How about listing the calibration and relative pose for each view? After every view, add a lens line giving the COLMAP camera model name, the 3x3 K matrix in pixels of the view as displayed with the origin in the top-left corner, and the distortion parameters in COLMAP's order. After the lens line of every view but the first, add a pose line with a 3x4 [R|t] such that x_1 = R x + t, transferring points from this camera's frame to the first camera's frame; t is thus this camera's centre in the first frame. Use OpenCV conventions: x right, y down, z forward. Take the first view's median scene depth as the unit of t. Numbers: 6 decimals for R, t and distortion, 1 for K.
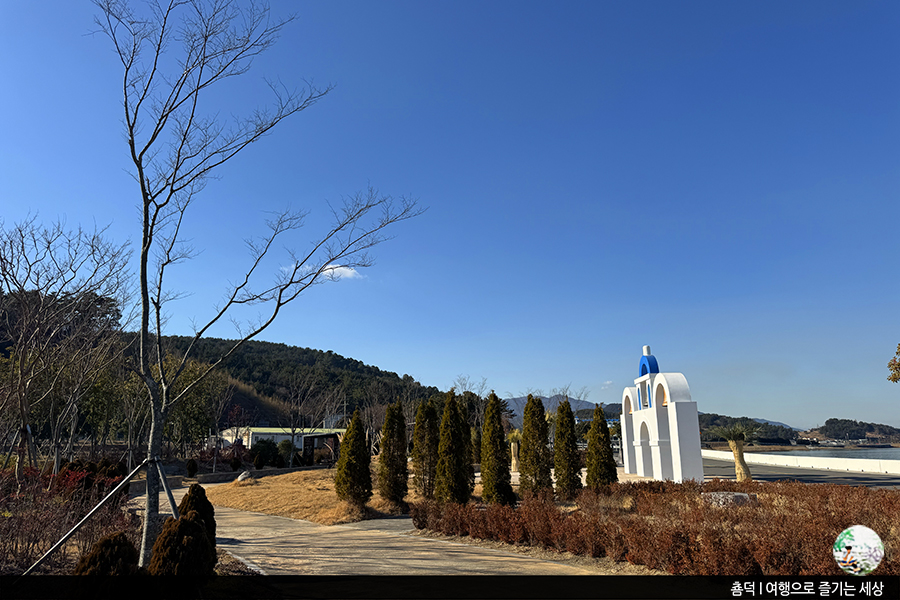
lens RADIAL K [[636.9, 0, 453.8], [0, 636.9, 307.9], [0, 0, 1]] dist [0.119682, -0.212935]
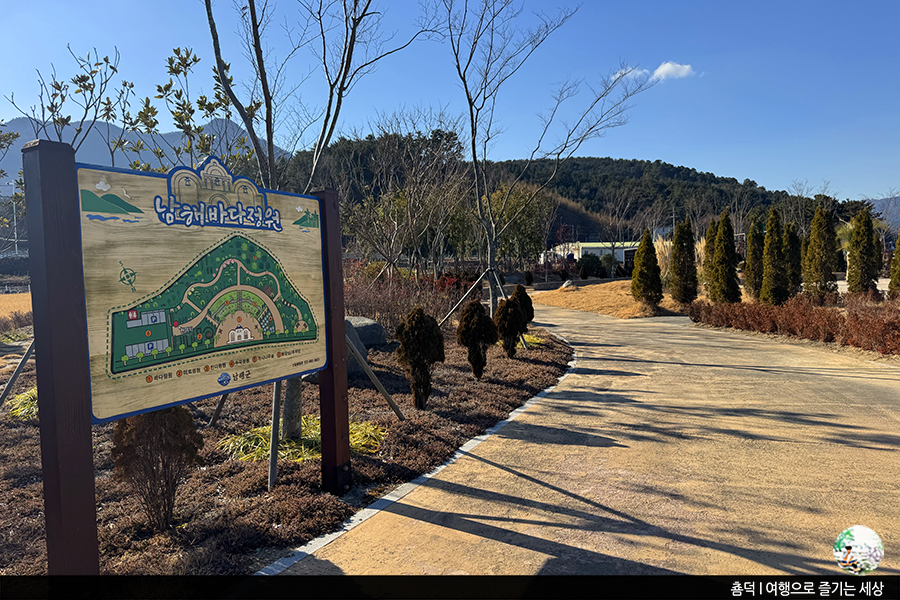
lens RADIAL K [[636.9, 0, 453.8], [0, 636.9, 307.9], [0, 0, 1]] dist [0.119682, -0.212935]
pose [[0.877545, 0.016951, -0.479195, 0.092919], [0.119524, 0.960095, 0.252847, -0.037571], [0.464359, -0.279160, 0.840500, -0.176447]]
